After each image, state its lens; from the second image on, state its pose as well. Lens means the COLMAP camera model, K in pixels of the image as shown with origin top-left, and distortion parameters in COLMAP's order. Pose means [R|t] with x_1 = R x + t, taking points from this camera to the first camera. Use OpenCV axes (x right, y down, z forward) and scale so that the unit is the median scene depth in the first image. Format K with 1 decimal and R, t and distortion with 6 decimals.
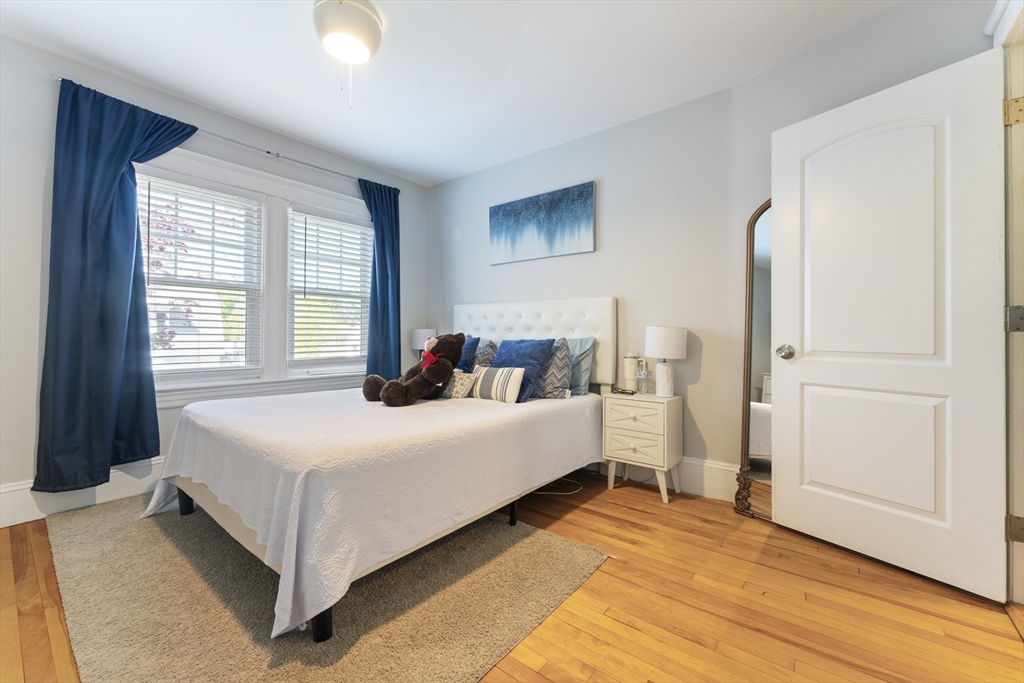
lens RADIAL K [[417.1, 0, 510.4], [0, 417.1, 337.5], [0, 0, 1]] dist [0.002730, 0.000201]
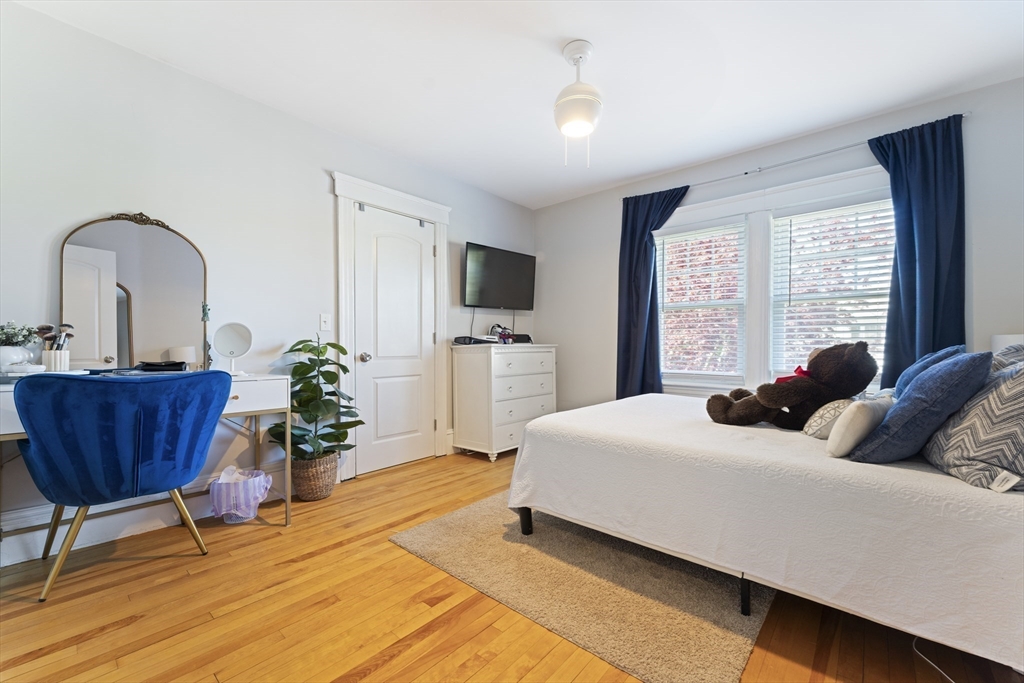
lens RADIAL K [[417.0, 0, 514.3], [0, 417.0, 346.0], [0, 0, 1]] dist [-0.000151, 0.000086]
pose [[-0.044331, 0.001555, -0.999016, 0.580516], [-0.003620, 0.999992, 0.001717, -0.002087], [0.999010, 0.003693, -0.044325, 0.514033]]
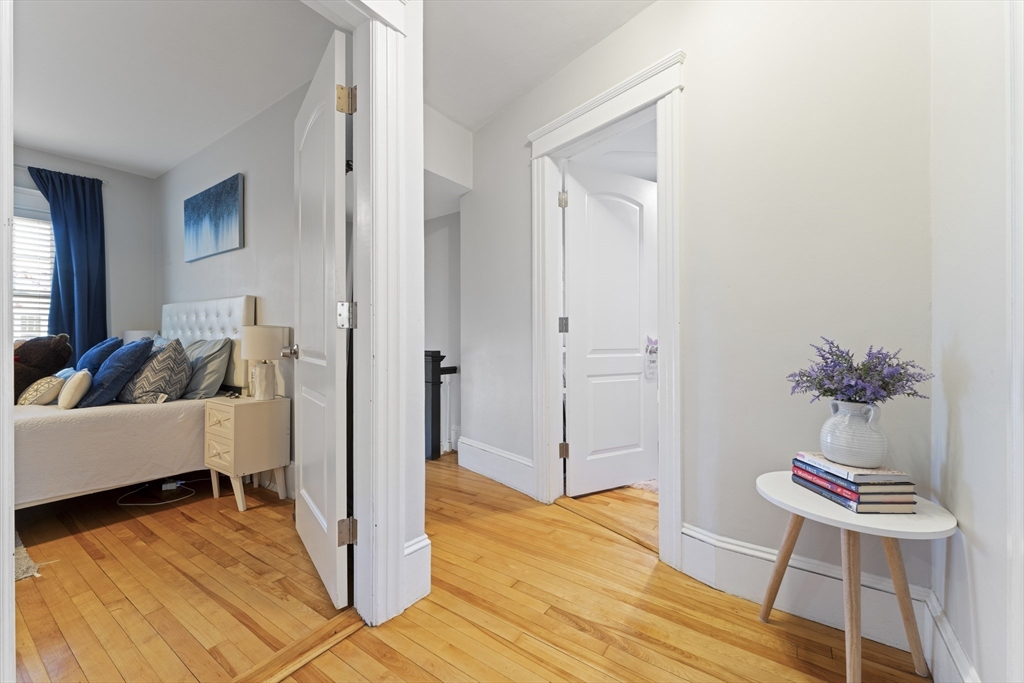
lens RADIAL K [[417.0, 0, 514.3], [0, 417.0, 346.0], [0, 0, 1]] dist [-0.000151, 0.000086]
pose [[0.998065, -0.005462, 0.061934, 0.866335], [0.004661, 0.999904, 0.013074, 0.008555], [-0.062000, -0.012760, 0.997995, 0.013516]]
